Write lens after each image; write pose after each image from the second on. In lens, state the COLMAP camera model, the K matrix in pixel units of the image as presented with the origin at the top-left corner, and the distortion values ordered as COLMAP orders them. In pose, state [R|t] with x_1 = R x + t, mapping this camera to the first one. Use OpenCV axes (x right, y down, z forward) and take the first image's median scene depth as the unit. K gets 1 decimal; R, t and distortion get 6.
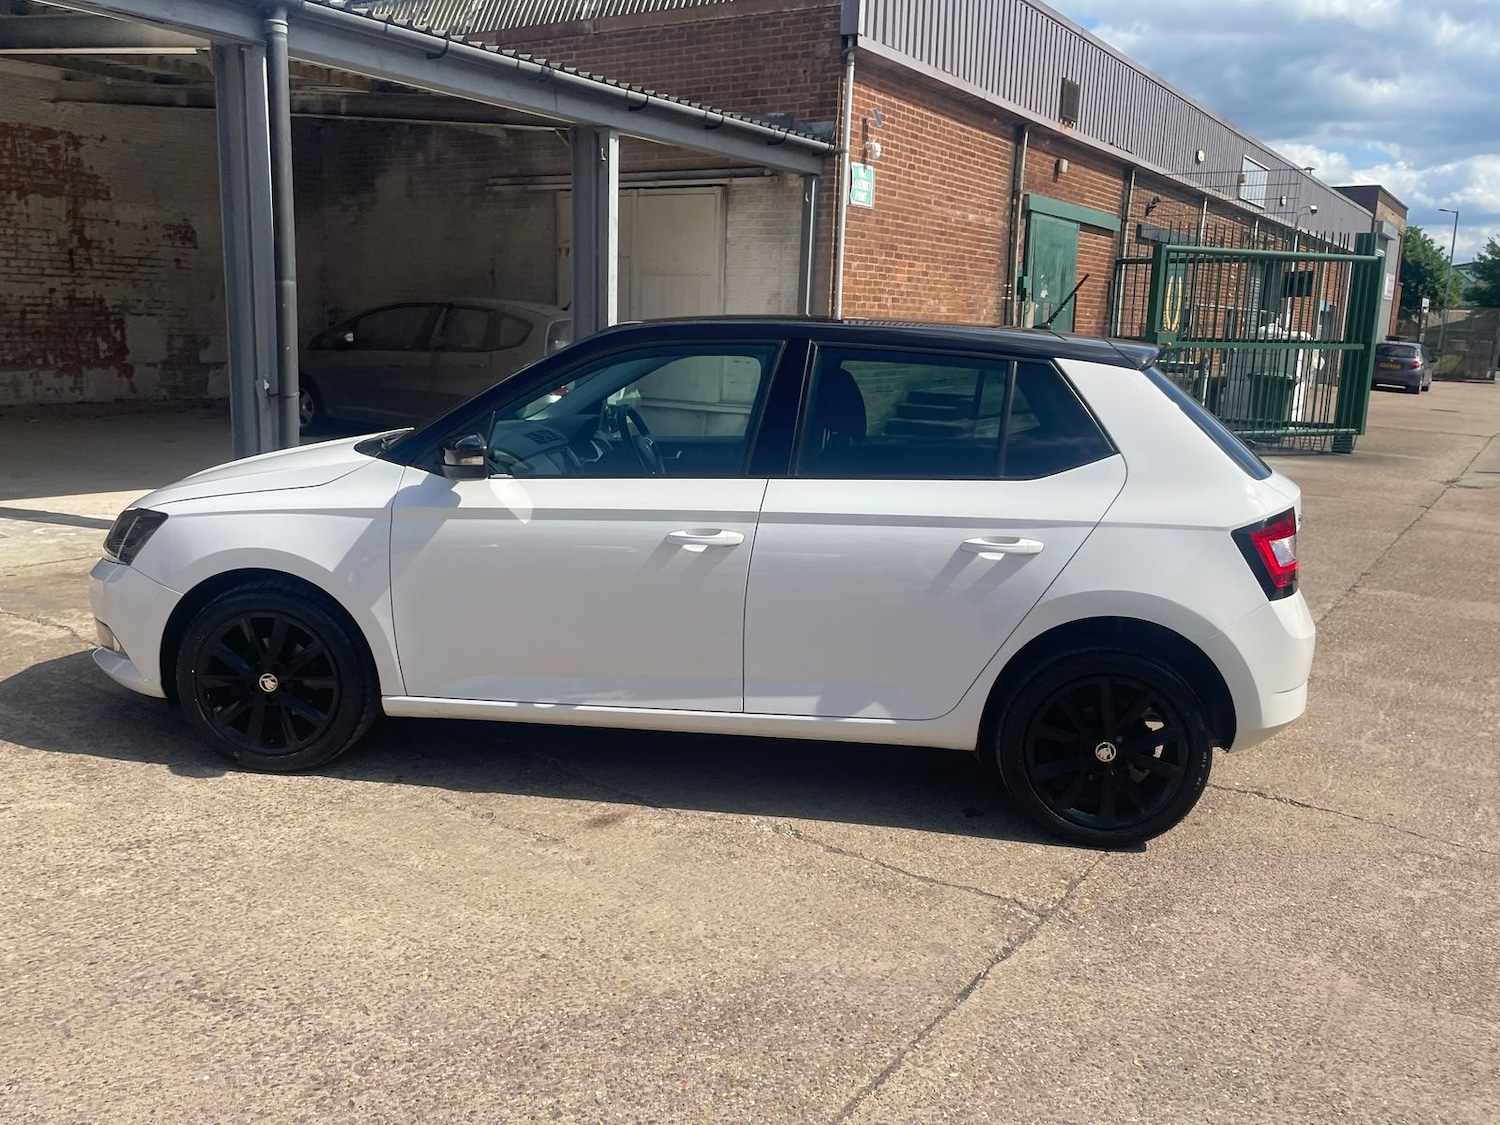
lens RADIAL K [[1239.3, 0, 755.6], [0, 1239.3, 549.8], [0, 0, 1]] dist [0.087022, -0.113328]
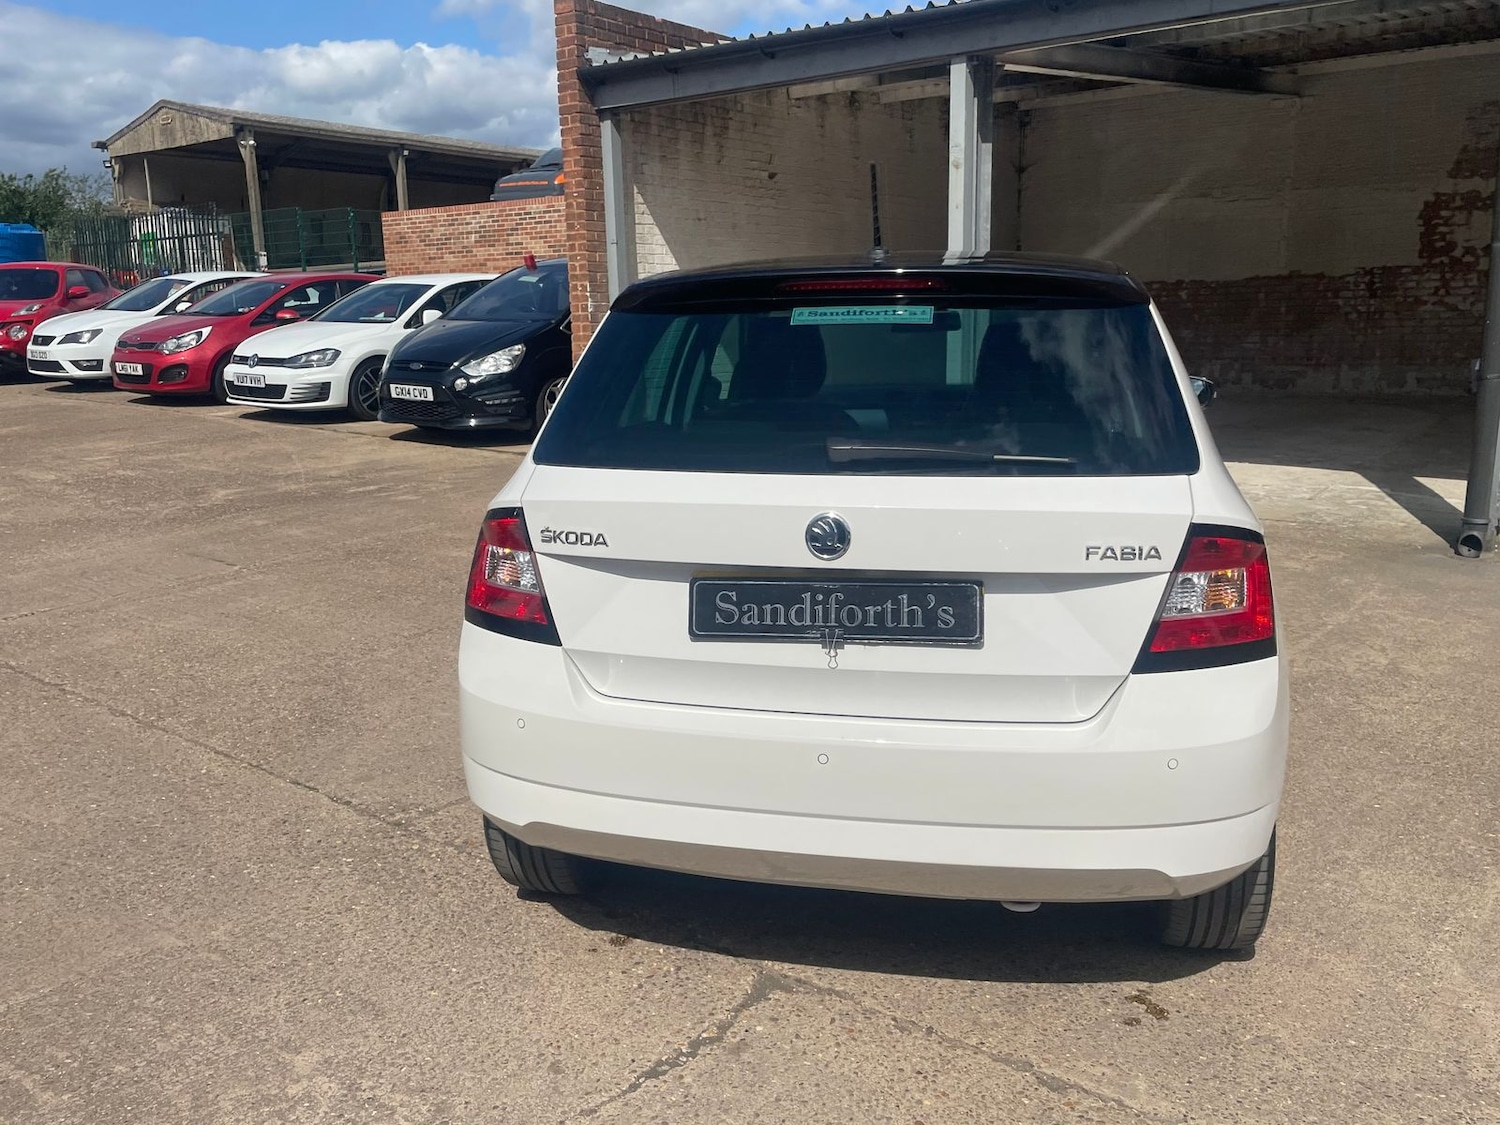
lens RADIAL K [[1239.3, 0, 765.2], [0, 1239.3, 558.2], [0, 0, 1]] dist [0.087022, -0.113328]
pose [[-0.077718, 0.163280, -0.983514, 1.008874], [-0.165446, 0.970707, 0.174227, -0.136338], [0.983152, 0.176259, -0.048427, 1.096276]]
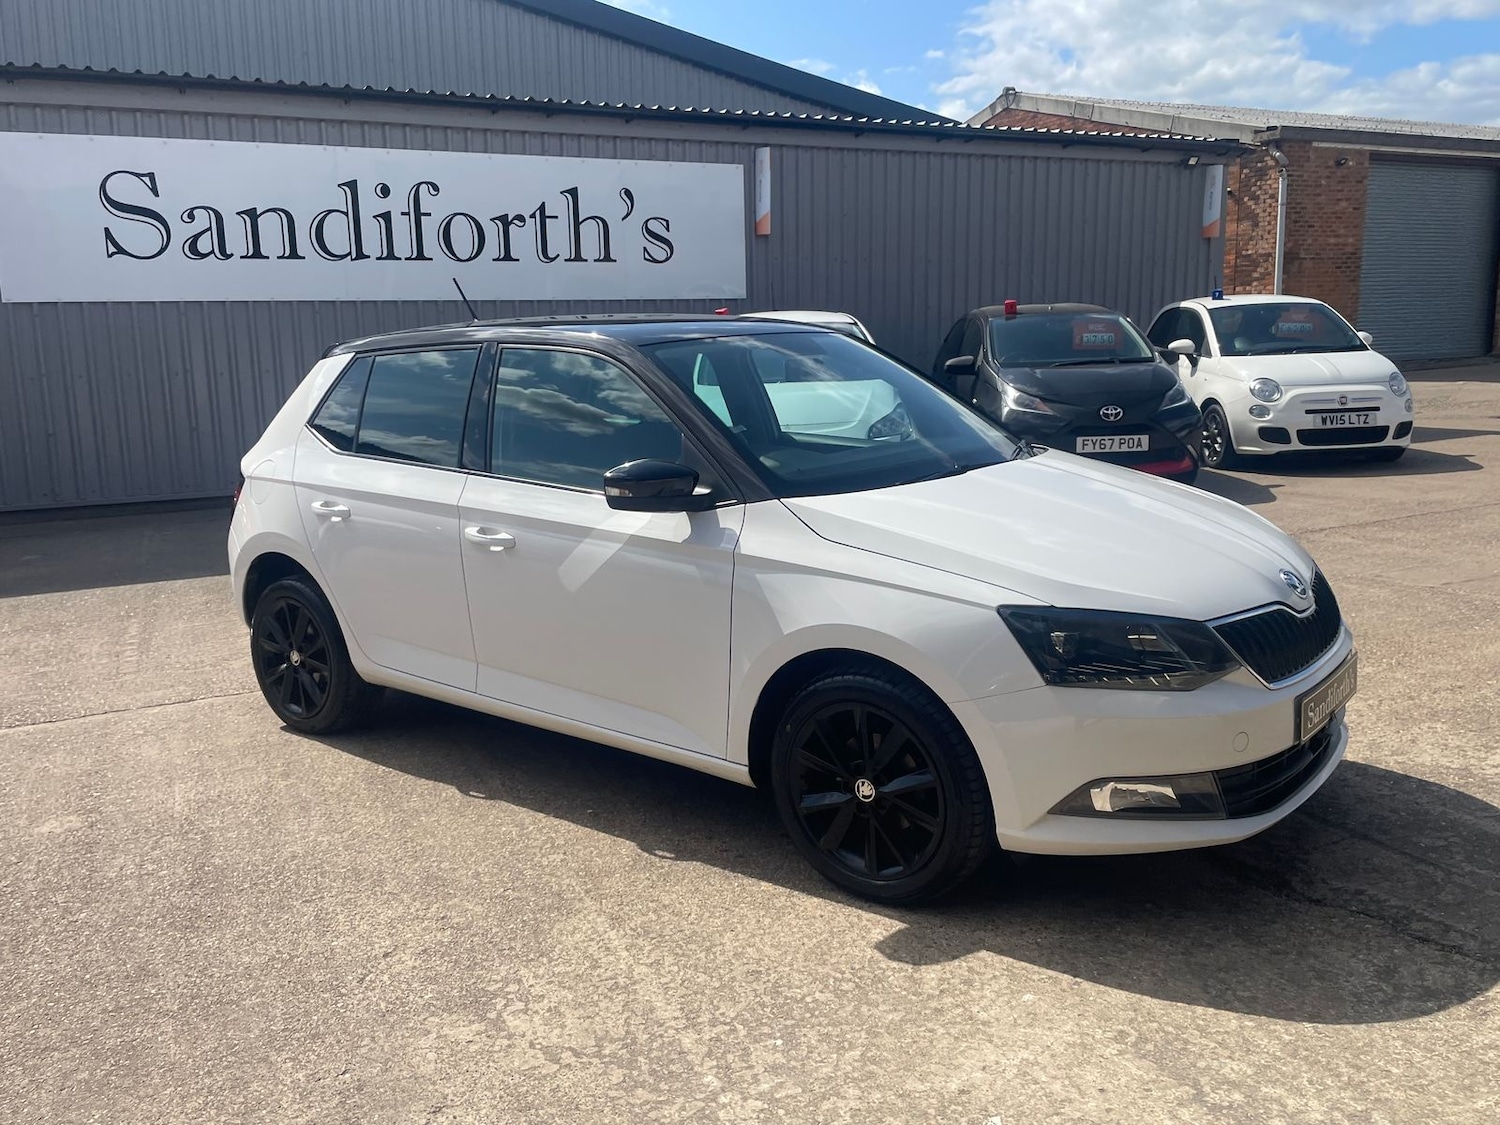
lens RADIAL K [[1239.3, 0, 759.3], [0, 1239.3, 549.6], [0, 0, 1]] dist [0.087022, -0.113328]
pose [[-0.852944, -0.106730, 0.510975, -0.678452], [0.088229, 0.935315, 0.342640, -0.392563], [-0.514492, 0.337336, -0.788354, 2.040249]]
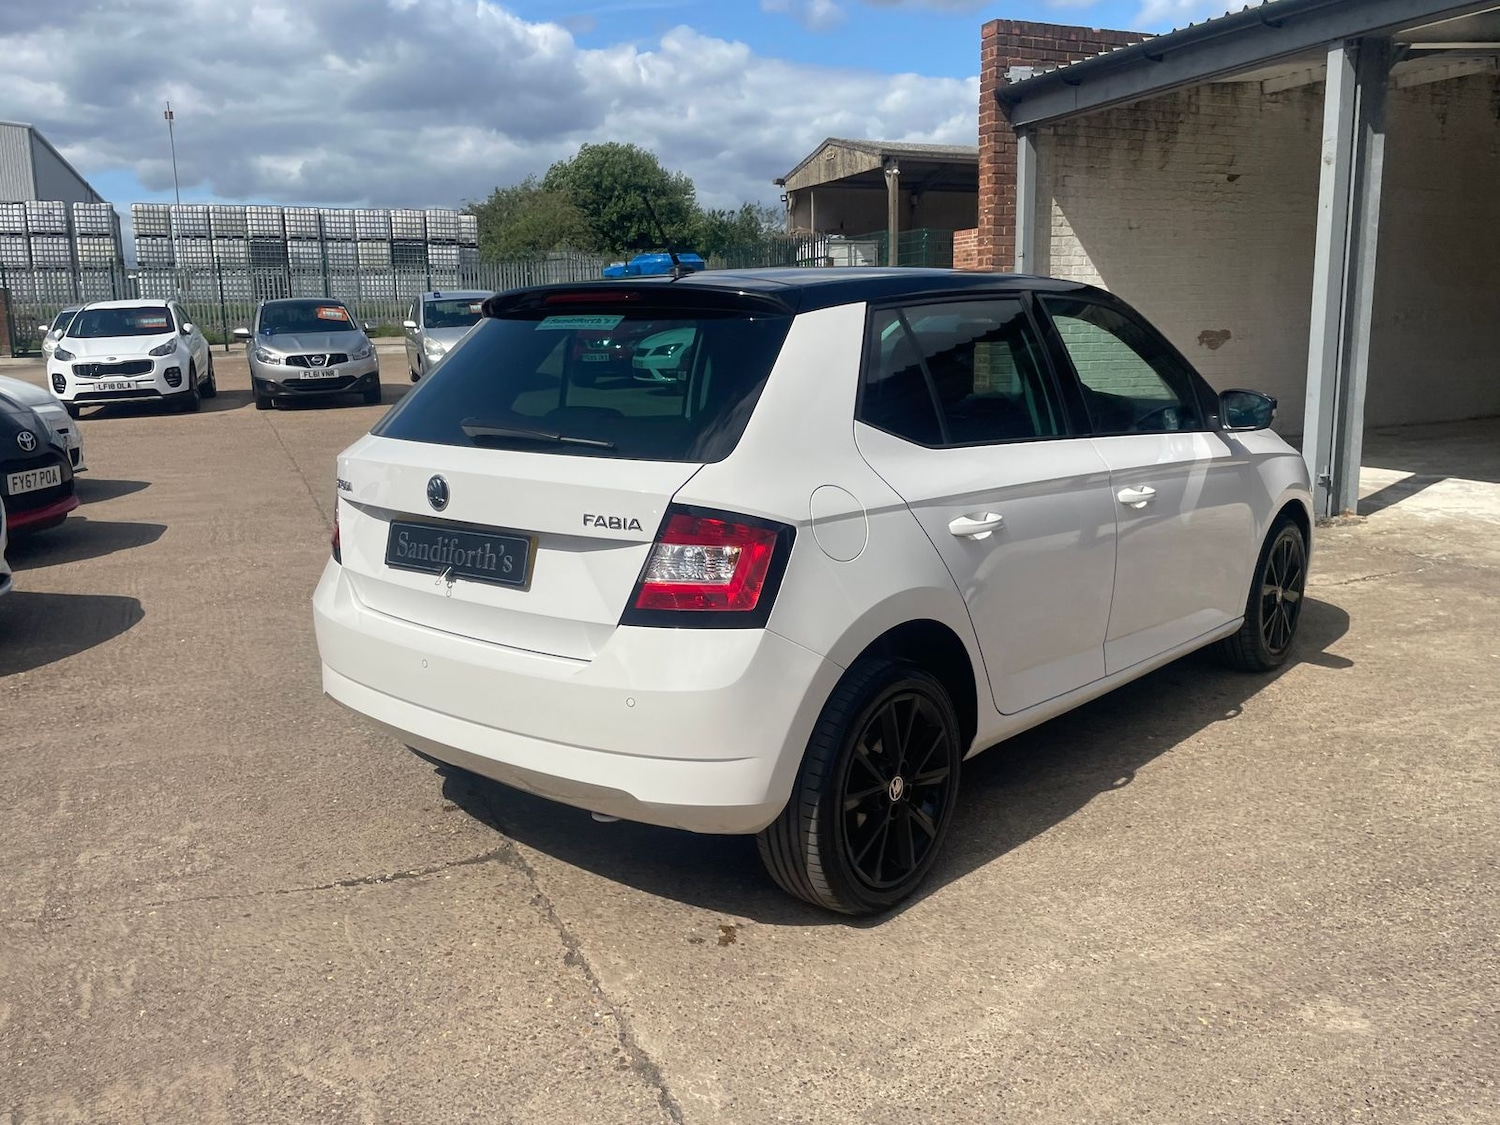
lens RADIAL K [[1239.3, 0, 760.7], [0, 1239.3, 579.8], [0, 0, 1]] dist [0.087022, -0.113328]
pose [[-0.559602, 0.134862, -0.817715, 0.950673], [-0.154112, 0.952528, 0.262563, -0.224684], [0.814306, 0.272950, -0.512253, 1.636011]]
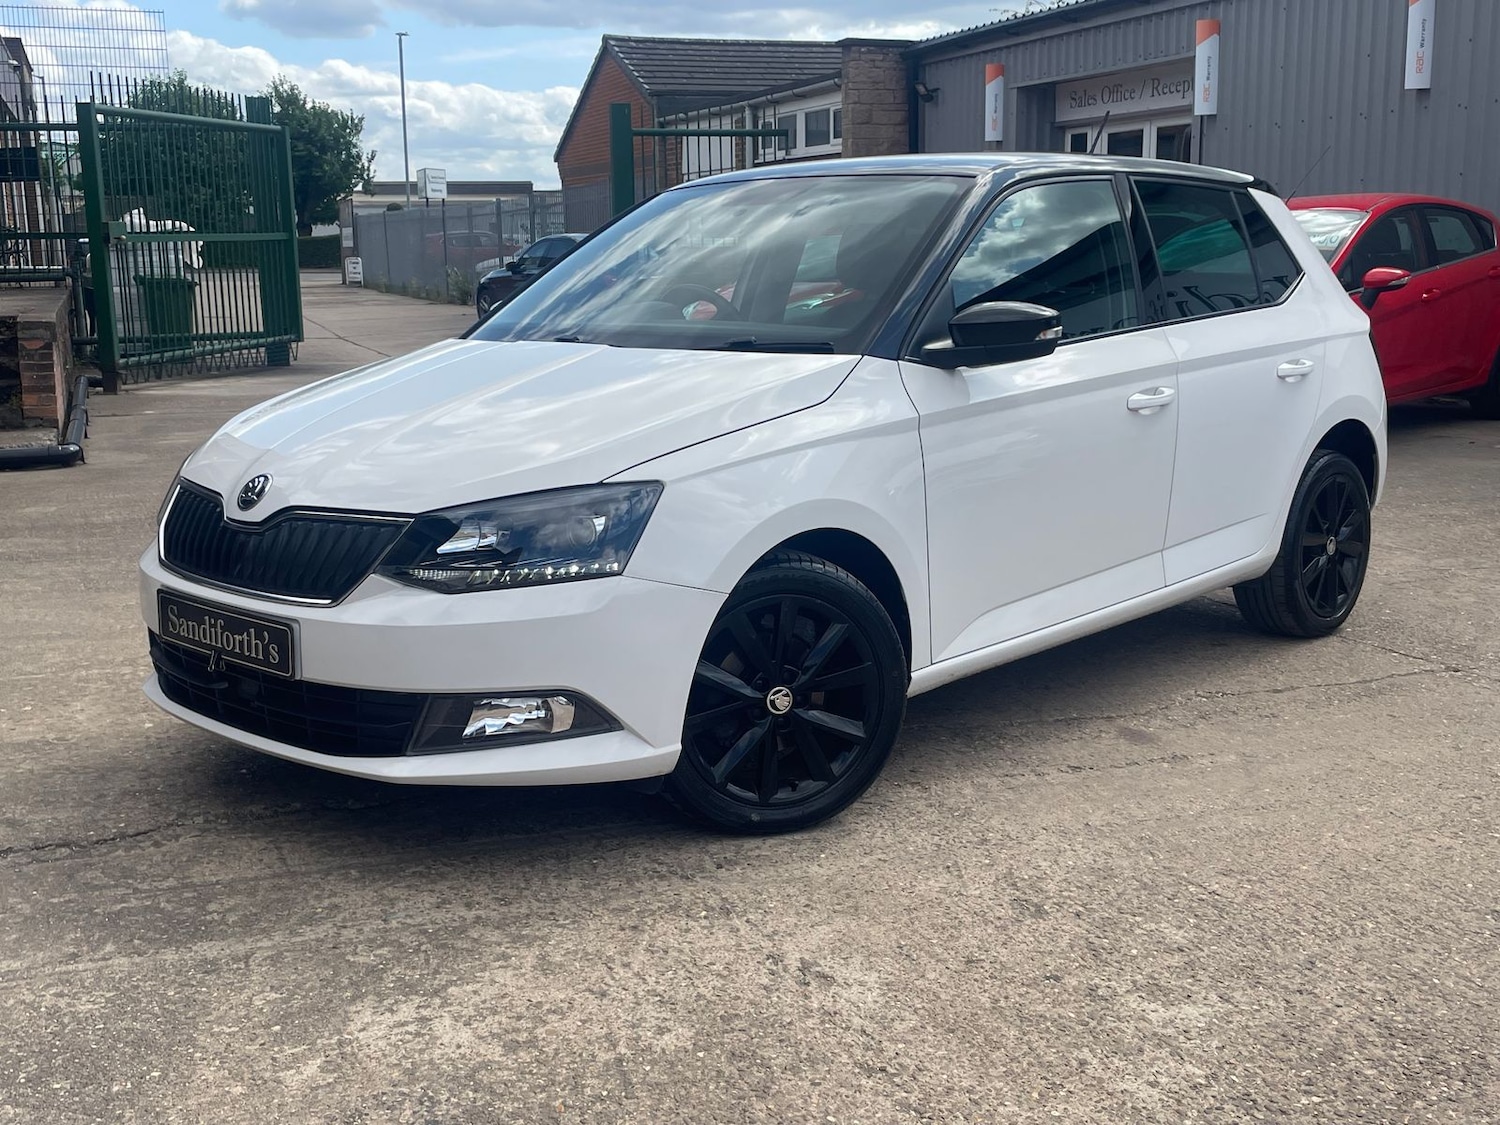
lens RADIAL K [[1651.6, 0, 727.4], [0, 1651.6, 545.6], [0, 0, 1]] dist [0.059950, 0.000000]
pose [[0.601562, -0.186361, 0.776784, -1.104029], [0.177762, 0.979254, 0.097273, -0.070940], [-0.778796, 0.079567, 0.622210, 0.467869]]
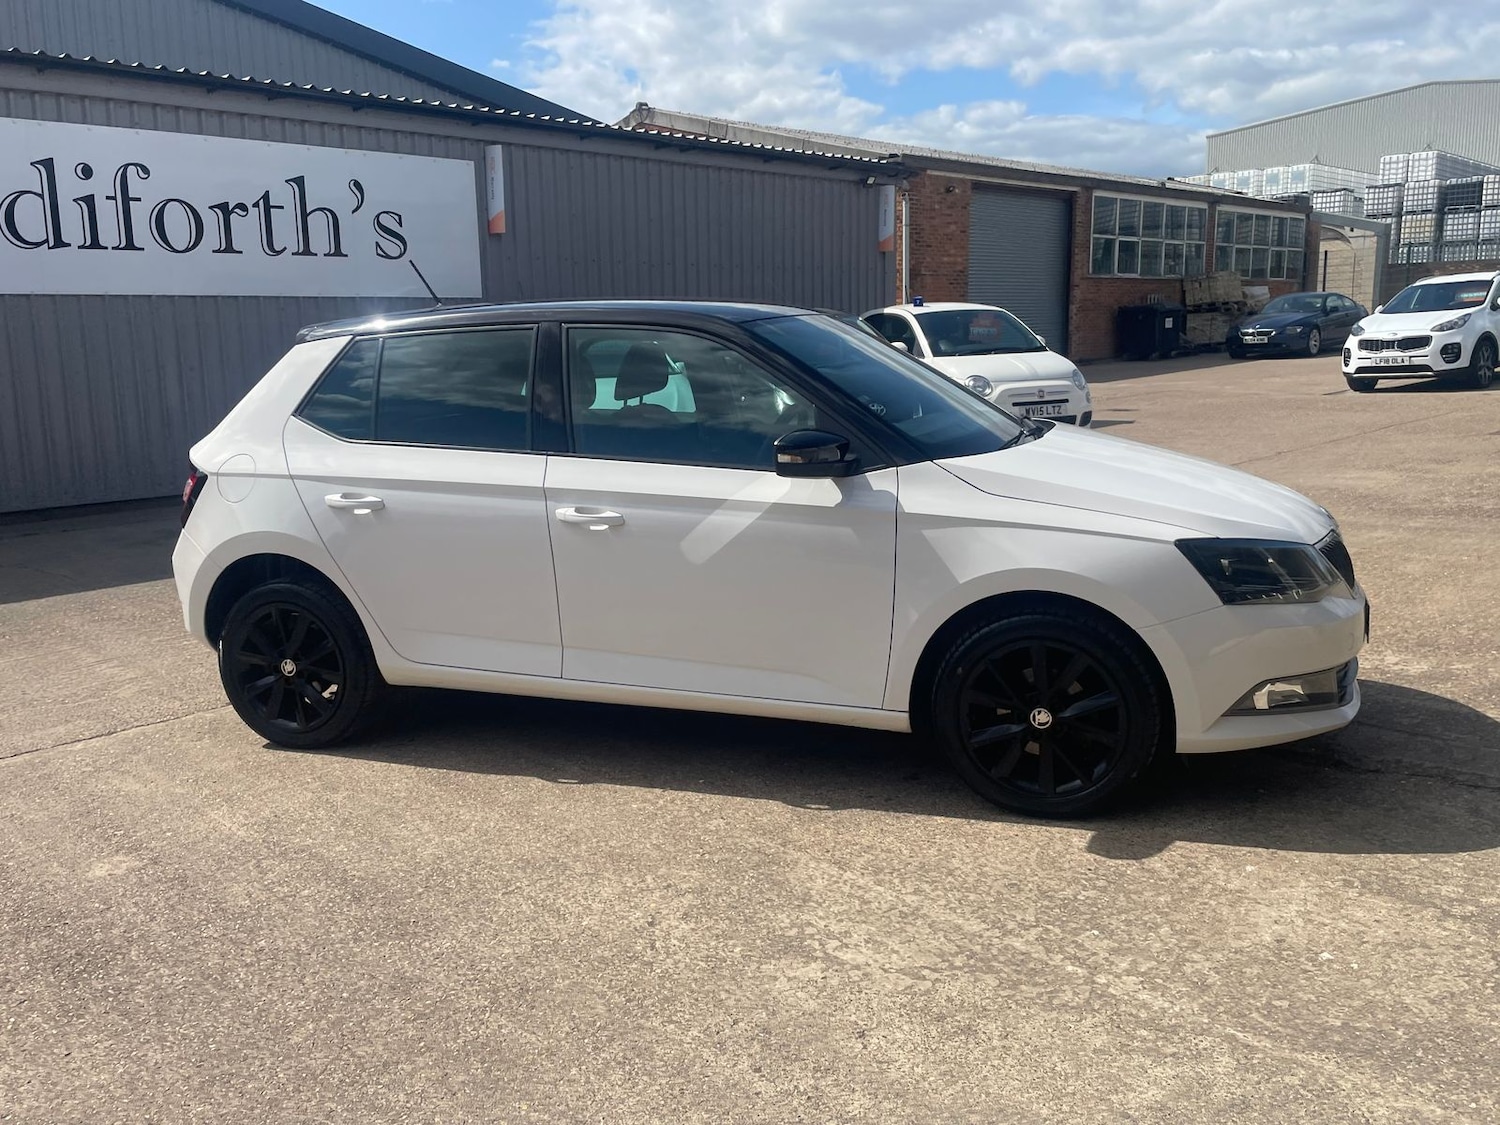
lens RADIAL K [[1239.3, 0, 759.9], [0, 1239.3, 551.4], [0, 0, 1]] dist [0.087022, -0.113328]
pose [[-0.975605, -0.051536, 0.213400, -0.330301], [0.028027, 0.934864, 0.353899, -0.398470], [-0.217738, 0.351247, -0.910613, 2.237985]]
